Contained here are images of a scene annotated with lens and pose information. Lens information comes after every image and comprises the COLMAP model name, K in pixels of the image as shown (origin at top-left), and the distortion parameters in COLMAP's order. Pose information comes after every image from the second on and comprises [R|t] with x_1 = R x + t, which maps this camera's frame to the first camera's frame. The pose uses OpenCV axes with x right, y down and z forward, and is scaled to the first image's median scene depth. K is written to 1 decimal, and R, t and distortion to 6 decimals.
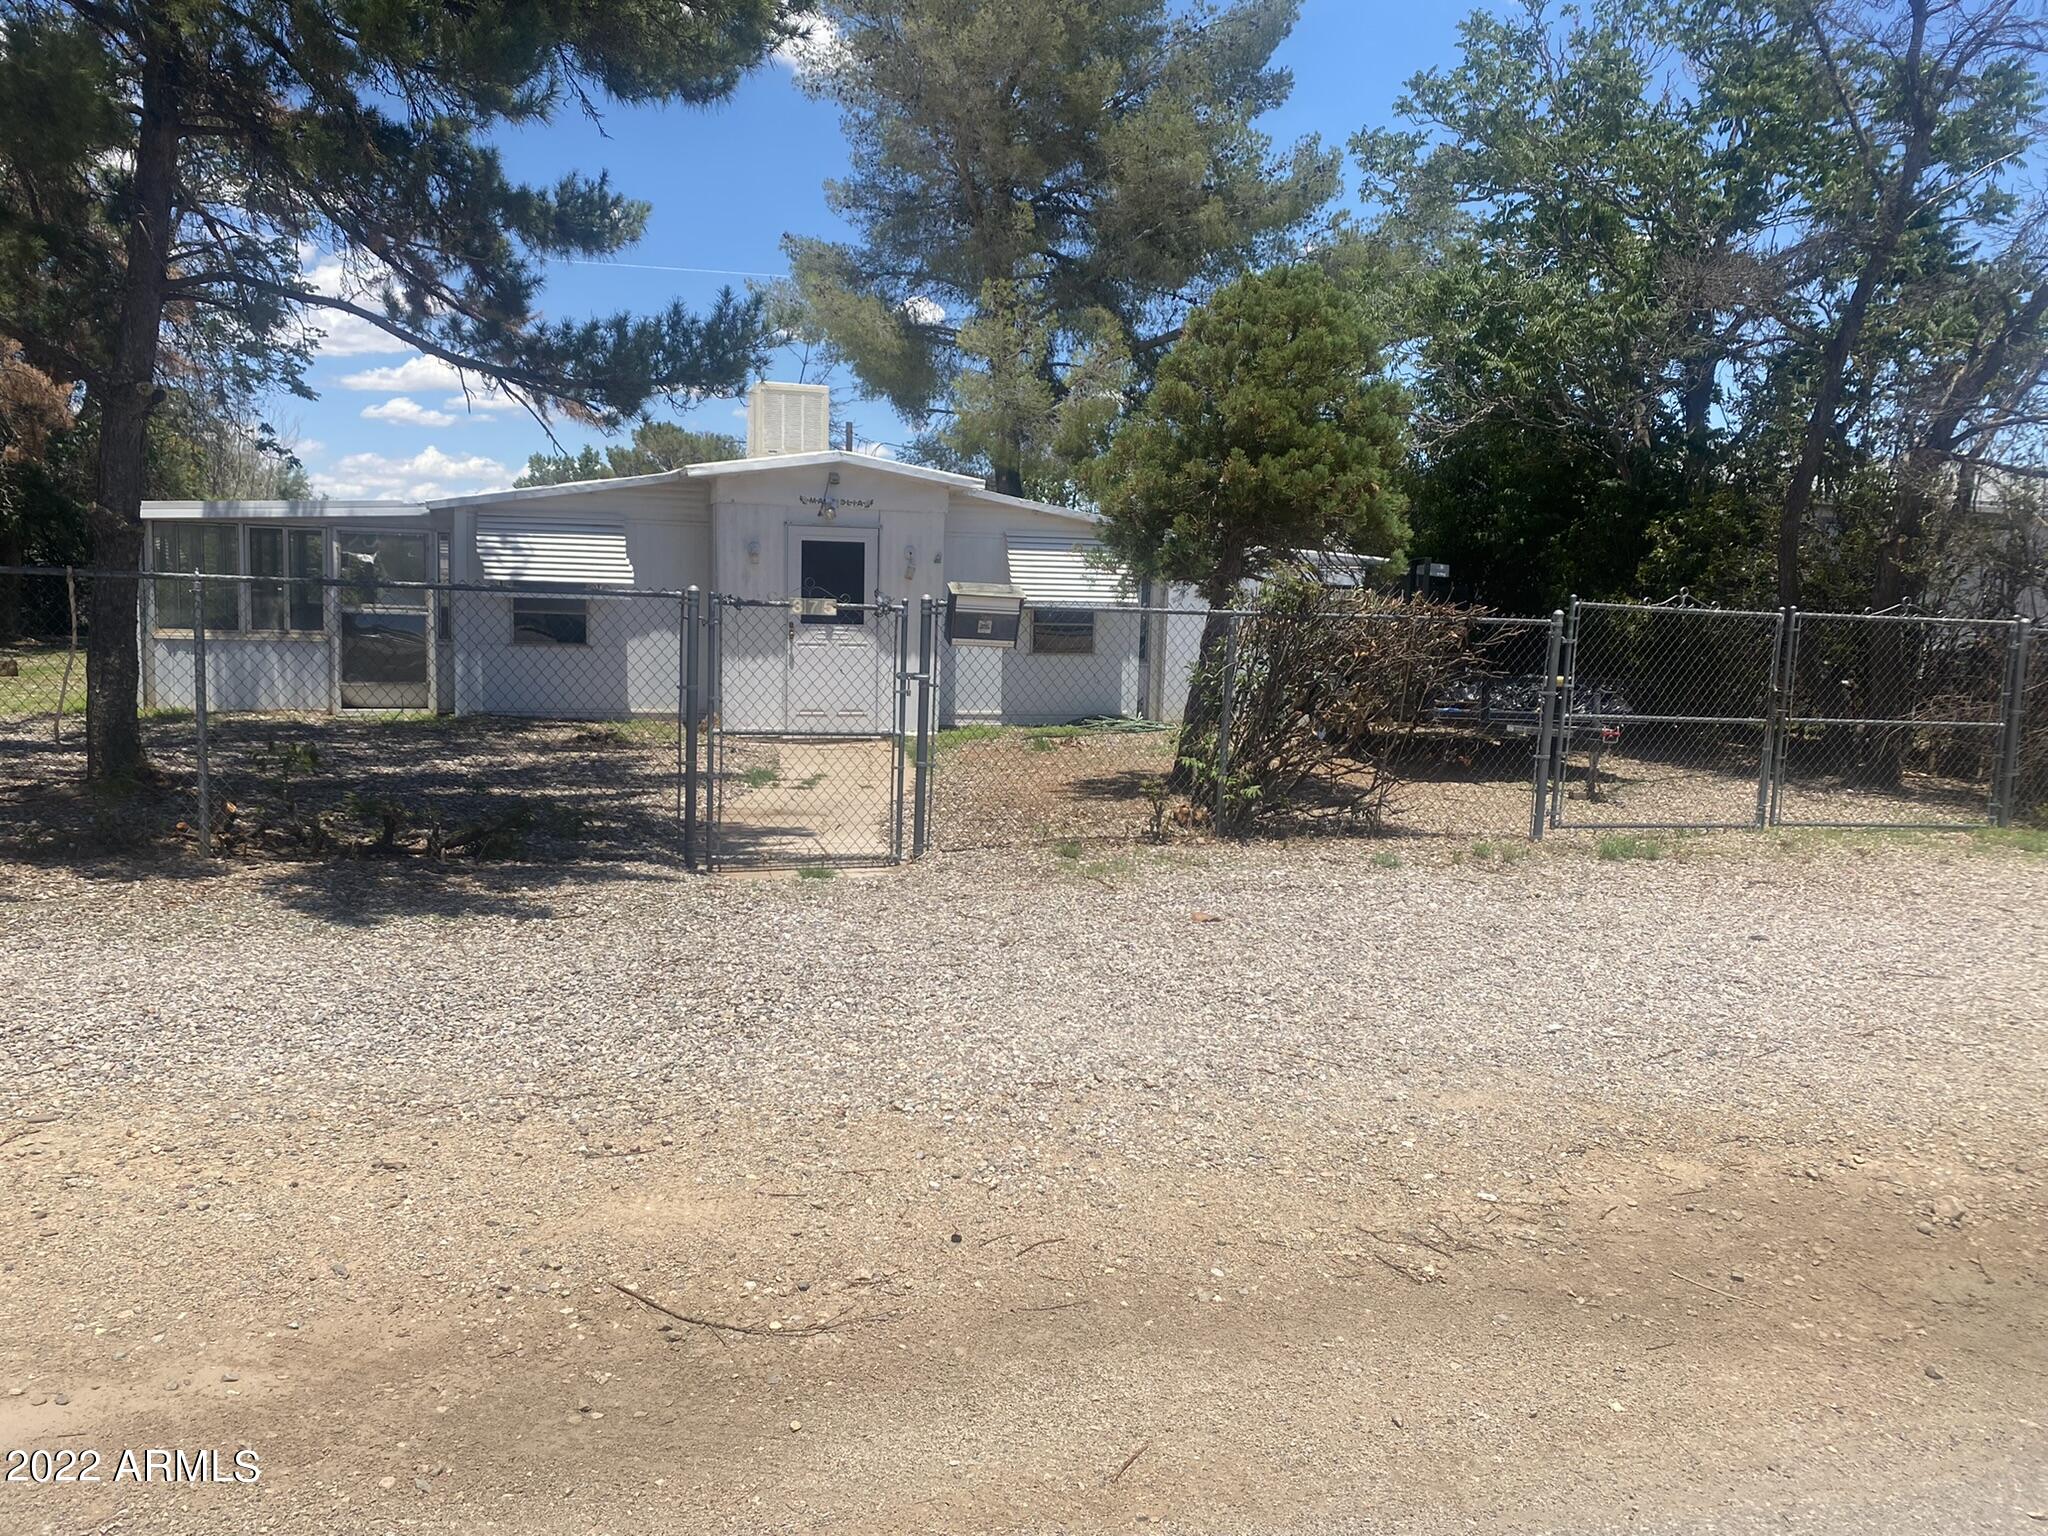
lens RADIAL K [[1543.8, 0, 1011.1], [0, 1543.8, 768.5], [0, 0, 1]] dist [0.001279, -0.009009]
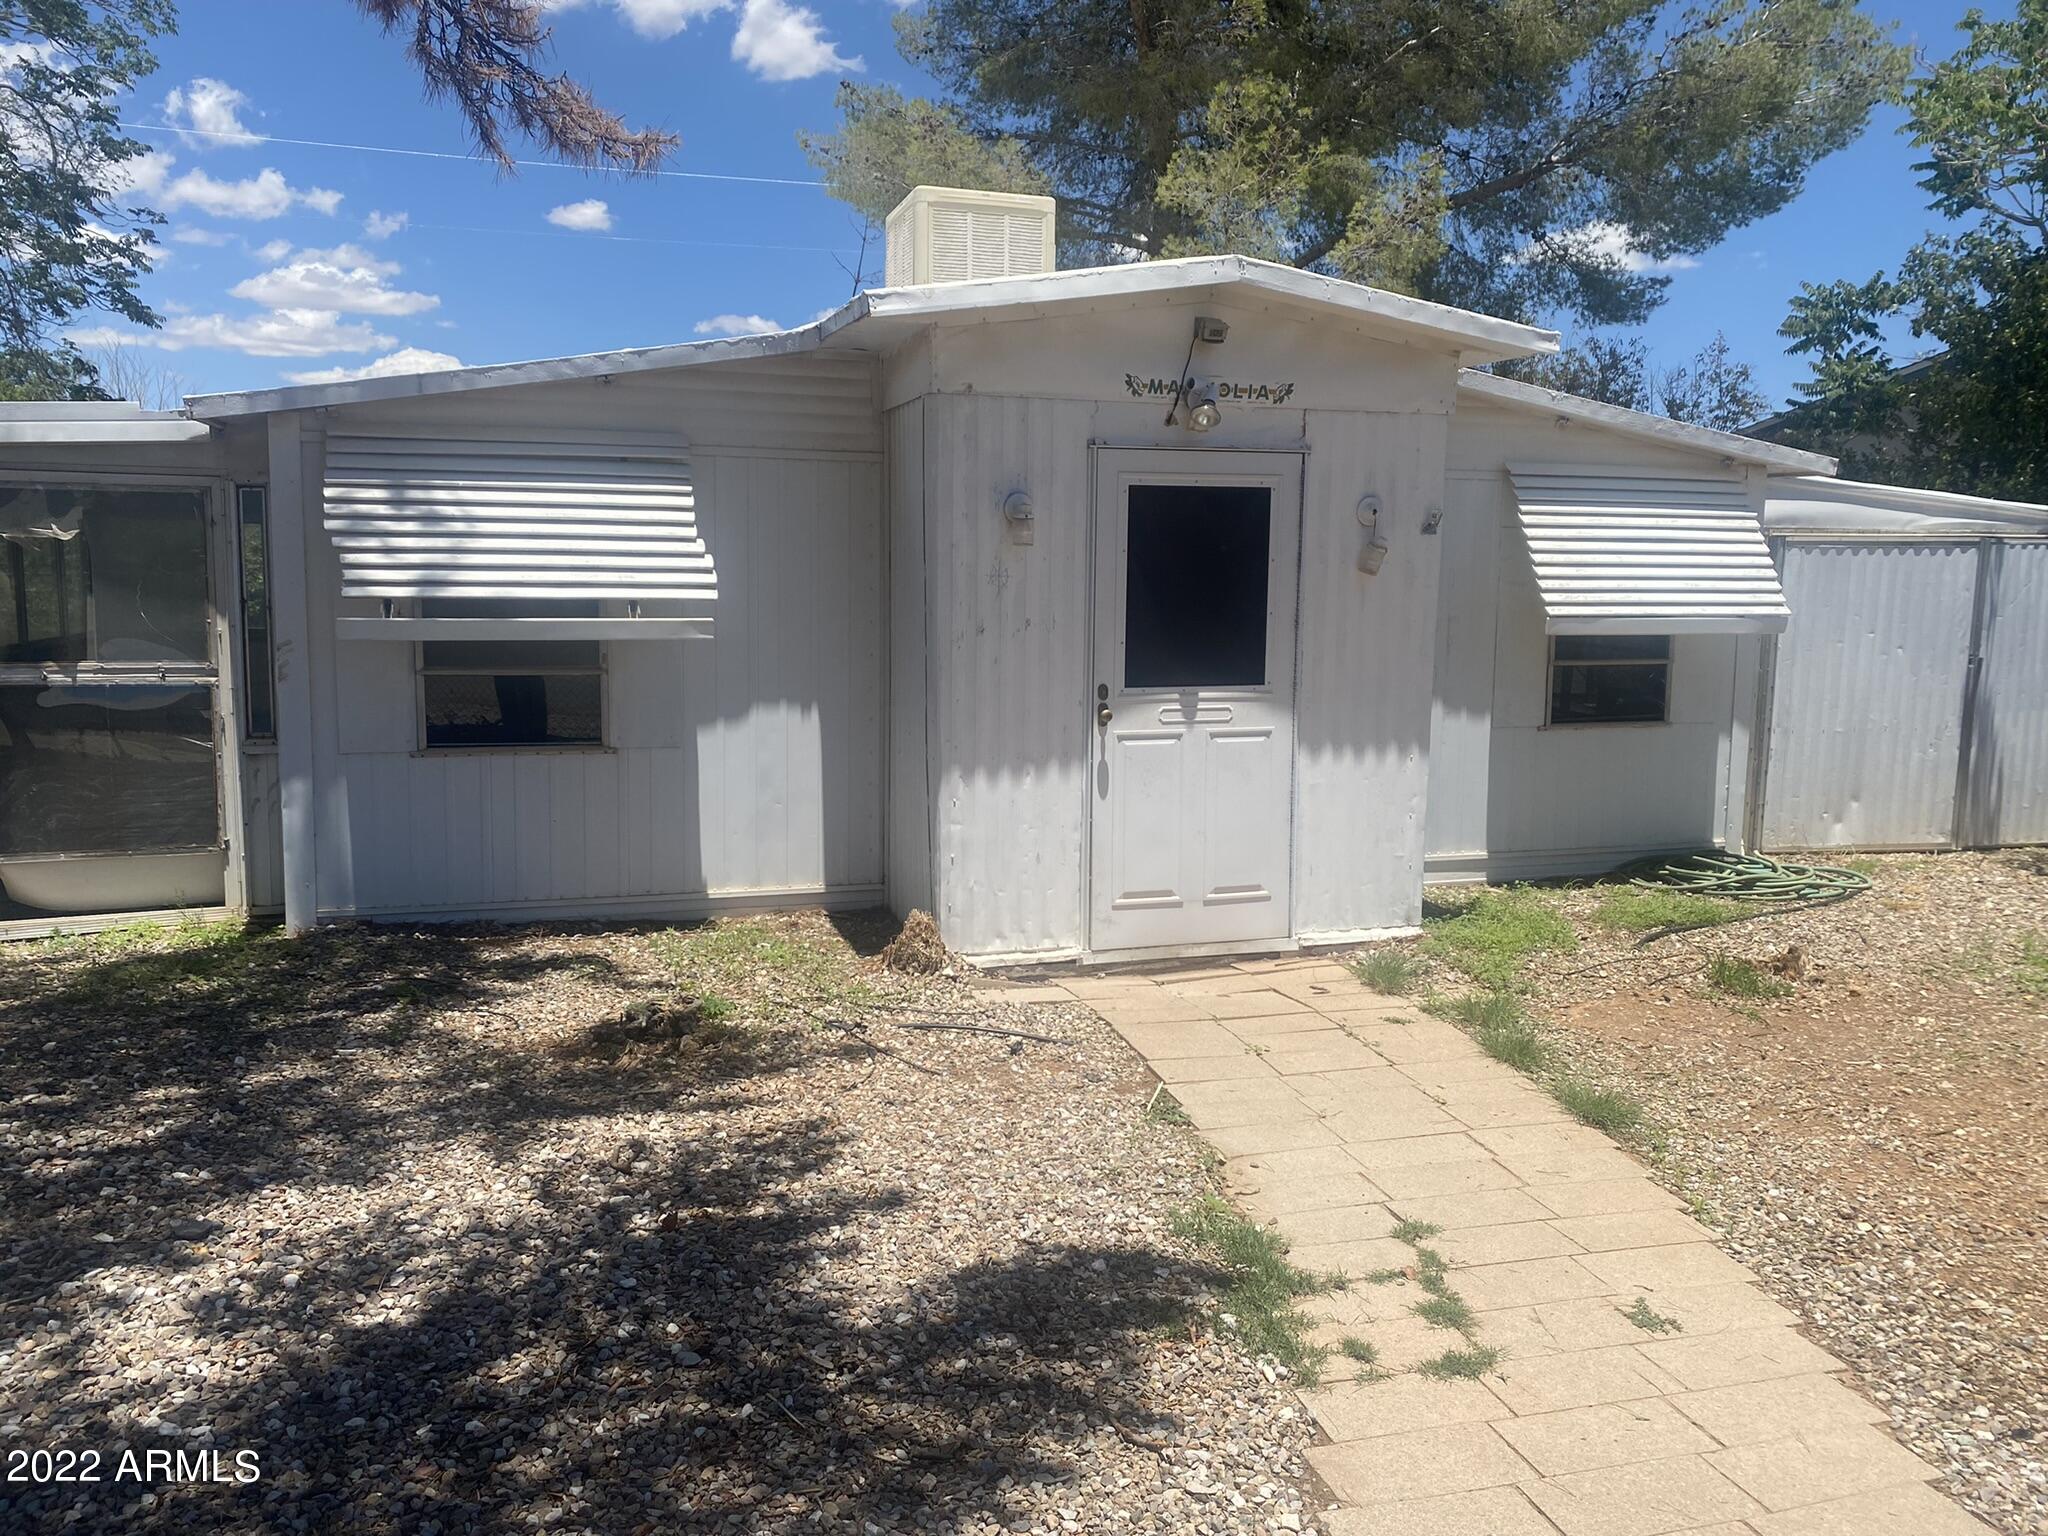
lens RADIAL K [[1578.4, 0, 986.0], [0, 1578.4, 750.9], [0, 0, 1]] dist [0.010015, -0.000512]
pose [[0.999782, -0.020801, 0.001786, -0.174442], [0.020811, 0.999765, -0.006020, -0.075170], [-0.001660, 0.006056, 0.999980, 0.579743]]
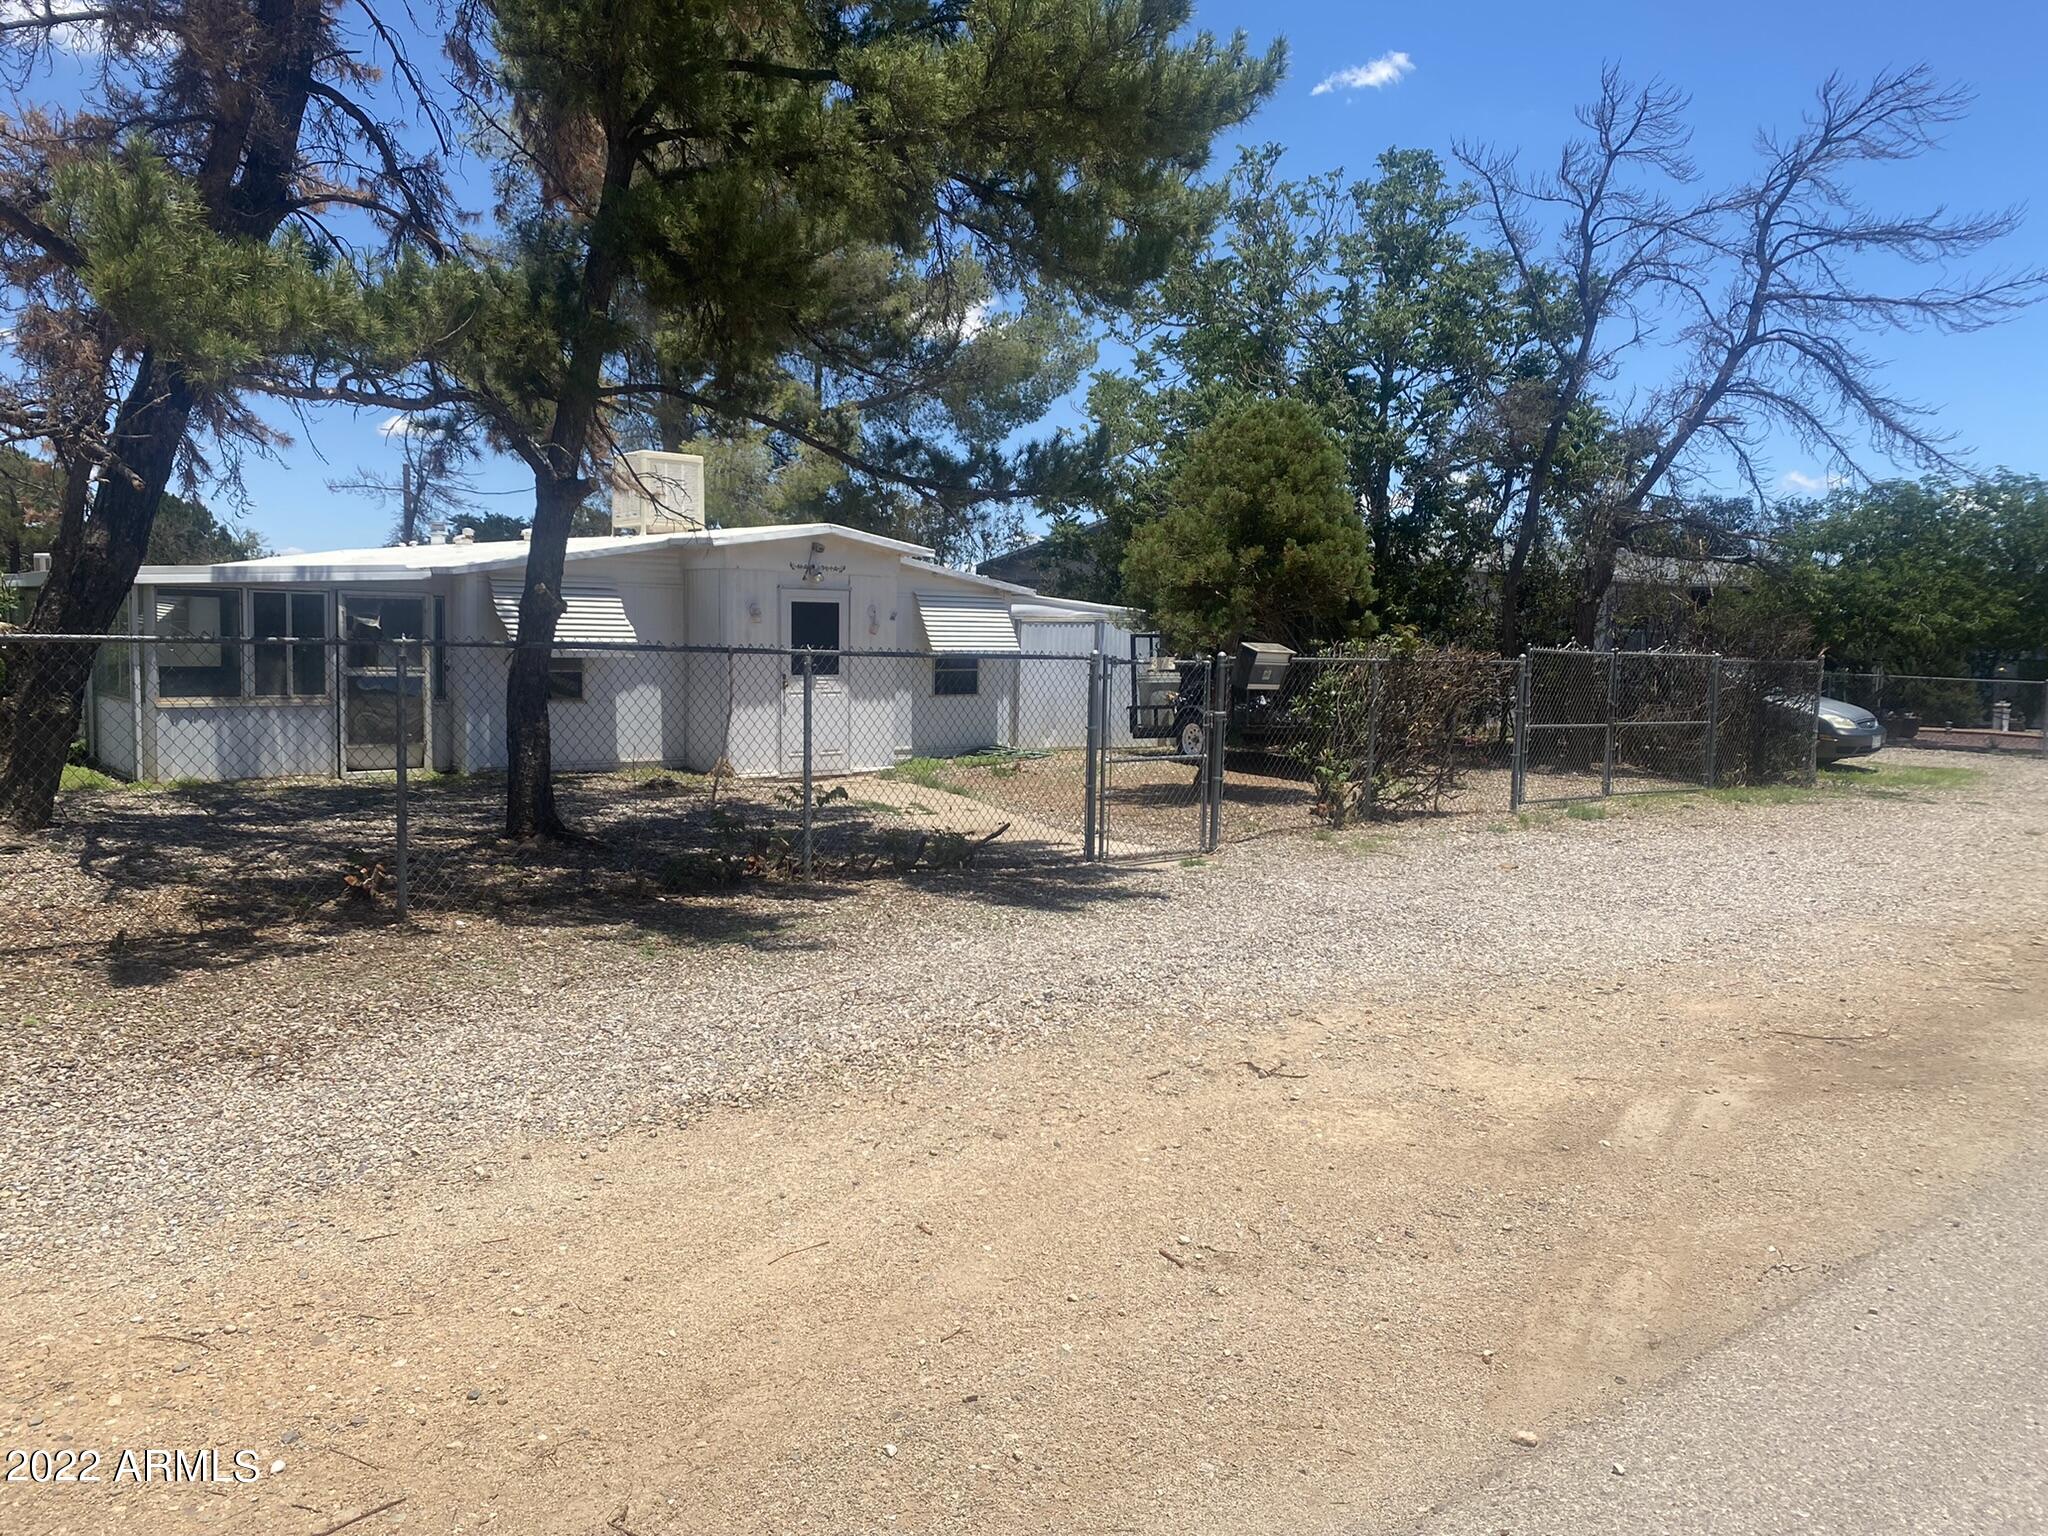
lens RADIAL K [[1543.8, 0, 1011.1], [0, 1543.8, 768.5], [0, 0, 1]] dist [0.001279, -0.009009]
pose [[0.914741, -0.049296, 0.401022, -0.443248], [0.058083, 0.998264, -0.009778, -0.006084], [-0.399843, 0.032237, 0.916016, -0.089590]]
